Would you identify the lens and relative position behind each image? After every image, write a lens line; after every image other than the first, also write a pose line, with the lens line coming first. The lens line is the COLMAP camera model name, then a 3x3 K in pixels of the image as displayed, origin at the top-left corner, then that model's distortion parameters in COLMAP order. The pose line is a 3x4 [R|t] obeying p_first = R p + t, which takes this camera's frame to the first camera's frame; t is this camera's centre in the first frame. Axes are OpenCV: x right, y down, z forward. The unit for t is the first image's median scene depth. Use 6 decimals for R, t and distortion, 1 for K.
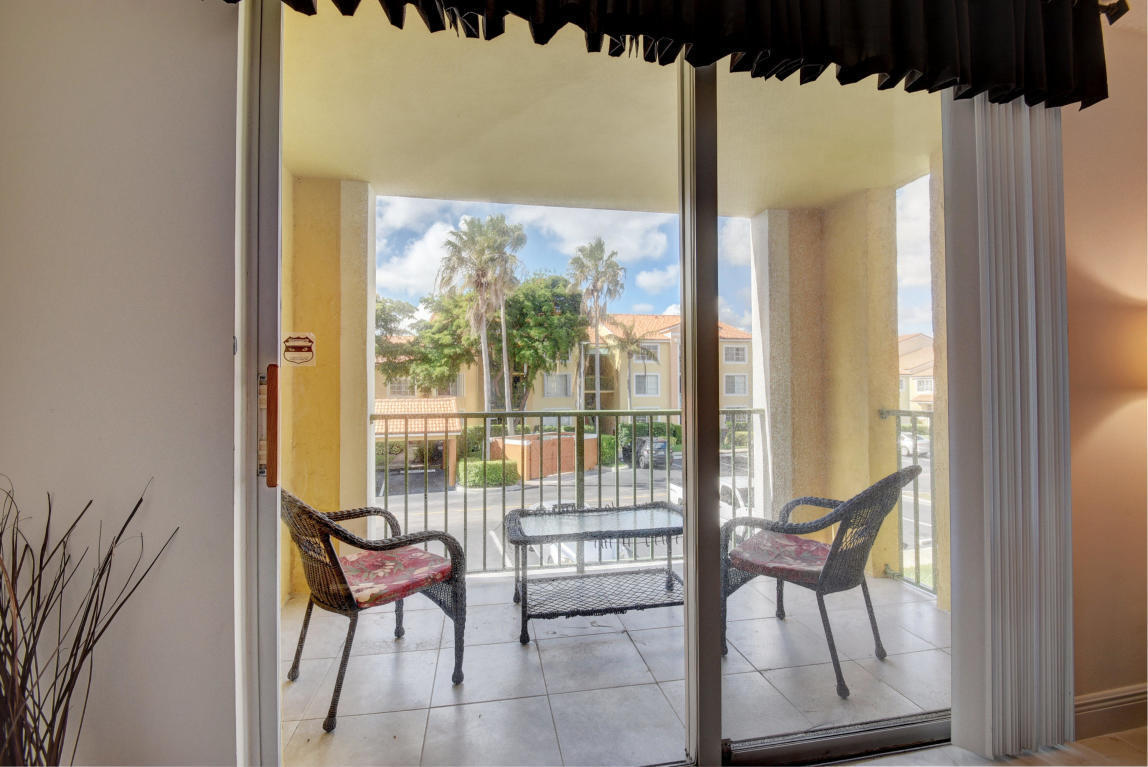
lens RADIAL K [[508.9, 0, 574.0], [0, 508.9, 383.5], [0, 0, 1]] dist [0.001399, 0.000288]
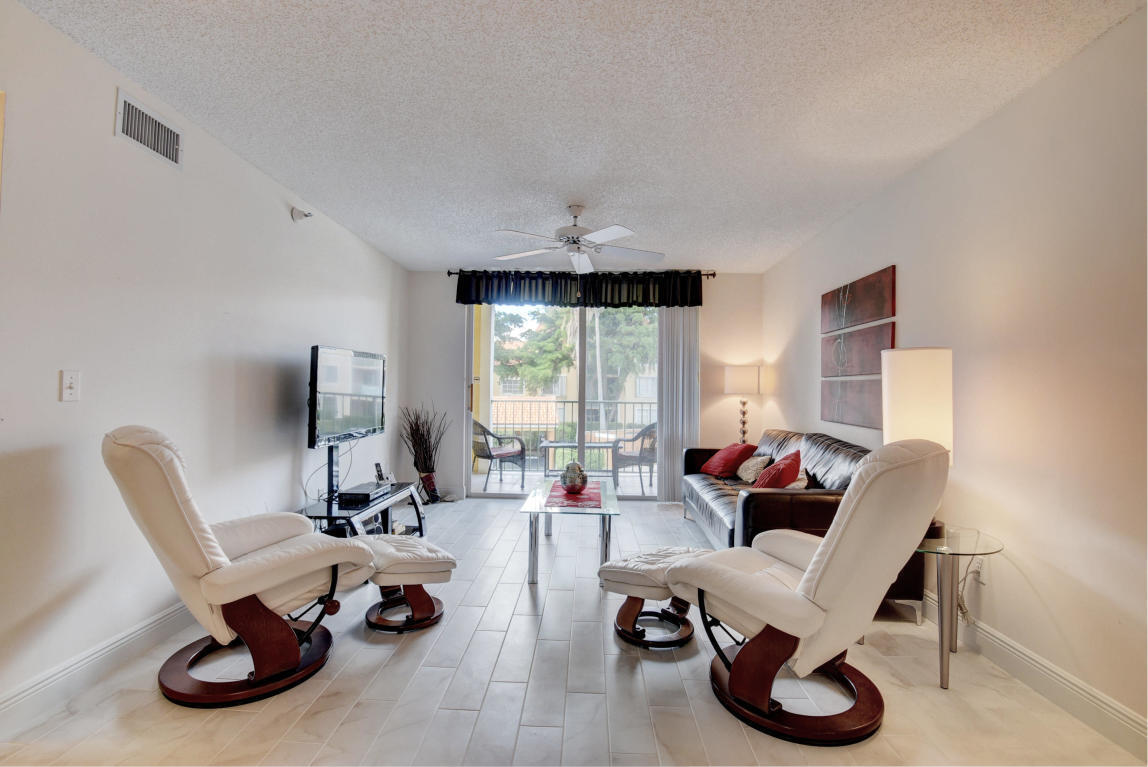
lens RADIAL K [[508.9, 0, 574.0], [0, 508.9, 383.5], [0, 0, 1]] dist [0.001399, 0.000288]
pose [[0.977836, 0.012124, -0.209021, 0.048256], [-0.012312, 0.999924, 0.000403, -0.002114], [0.209010, 0.002179, 0.977911, -0.126856]]
